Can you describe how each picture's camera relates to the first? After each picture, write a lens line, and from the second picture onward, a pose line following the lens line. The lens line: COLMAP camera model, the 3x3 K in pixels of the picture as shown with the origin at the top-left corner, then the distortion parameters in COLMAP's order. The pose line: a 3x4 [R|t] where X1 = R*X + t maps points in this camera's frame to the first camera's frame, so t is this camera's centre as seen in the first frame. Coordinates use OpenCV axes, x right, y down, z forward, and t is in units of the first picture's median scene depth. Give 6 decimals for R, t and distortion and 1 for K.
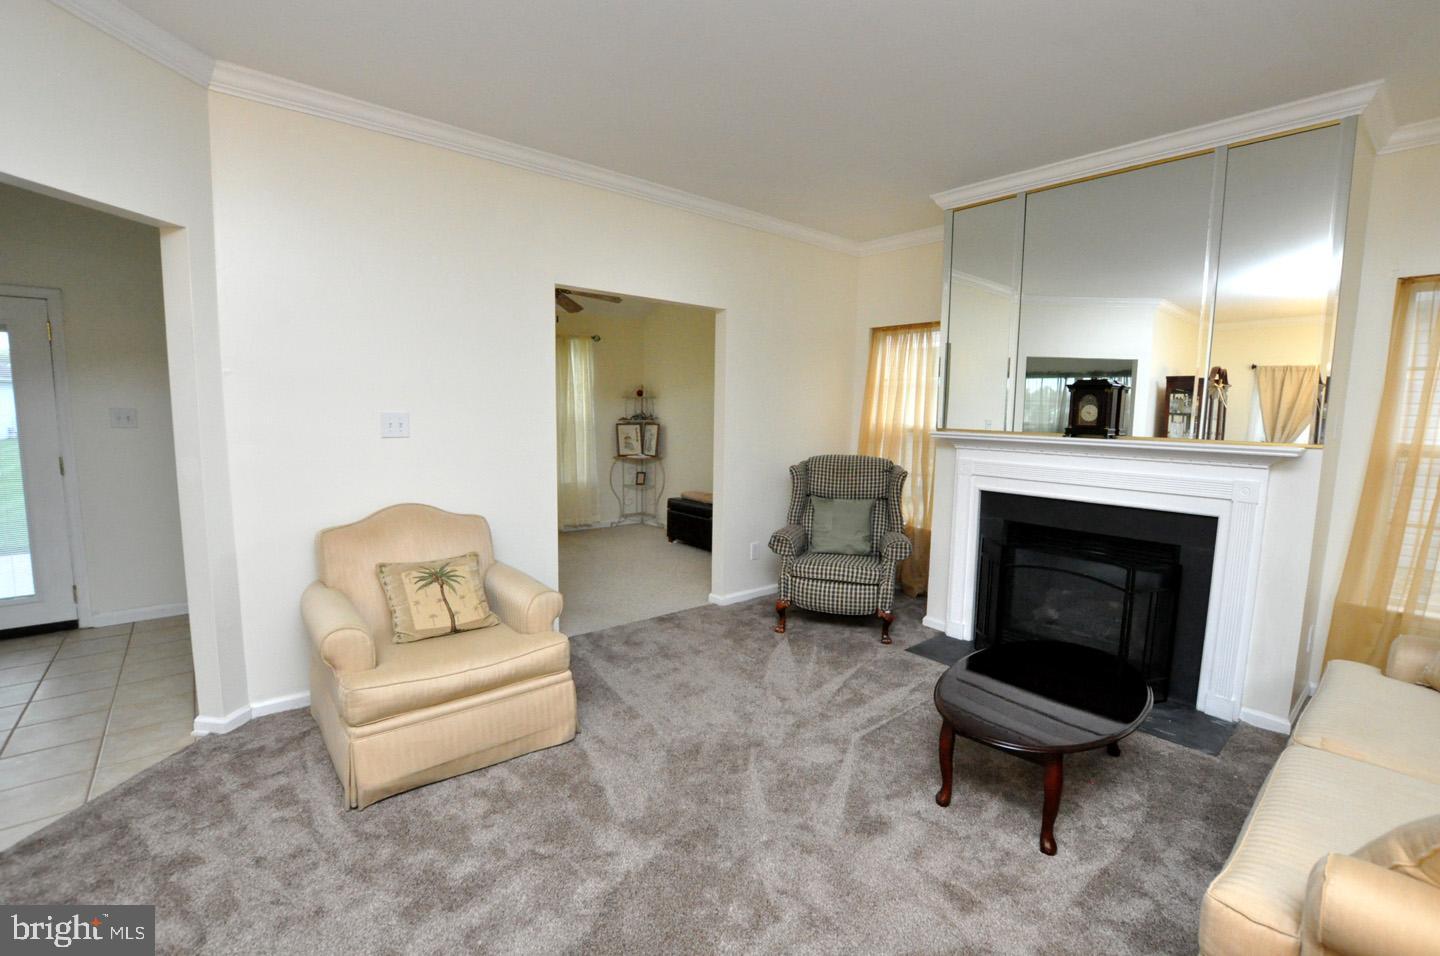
lens RADIAL K [[634.1, 0, 721.6], [0, 634.1, 480.4], [0, 0, 1]] dist [-0.028912, 0.001068]
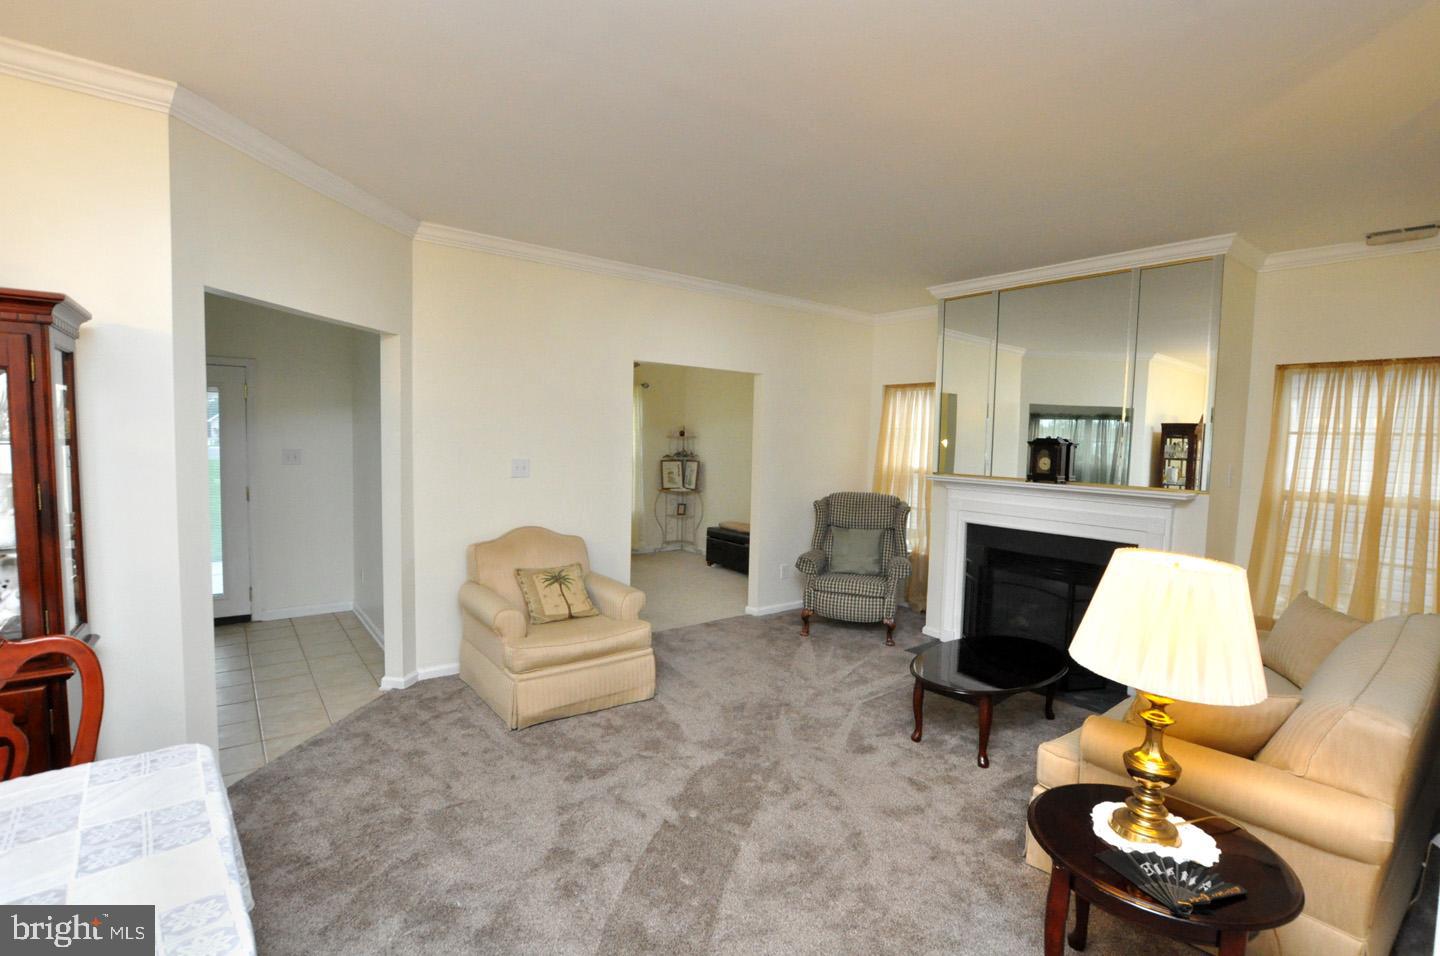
lens RADIAL K [[663.4, 0, 719.3], [0, 663.4, 478.4], [0, 0, 1]] dist [-0.027166, 0.000004]
pose [[0.999032, 0.011213, -0.042542, -0.031377], [-0.013322, 0.998680, -0.049606, -0.001013], [0.041930, 0.050124, 0.997862, -0.443770]]
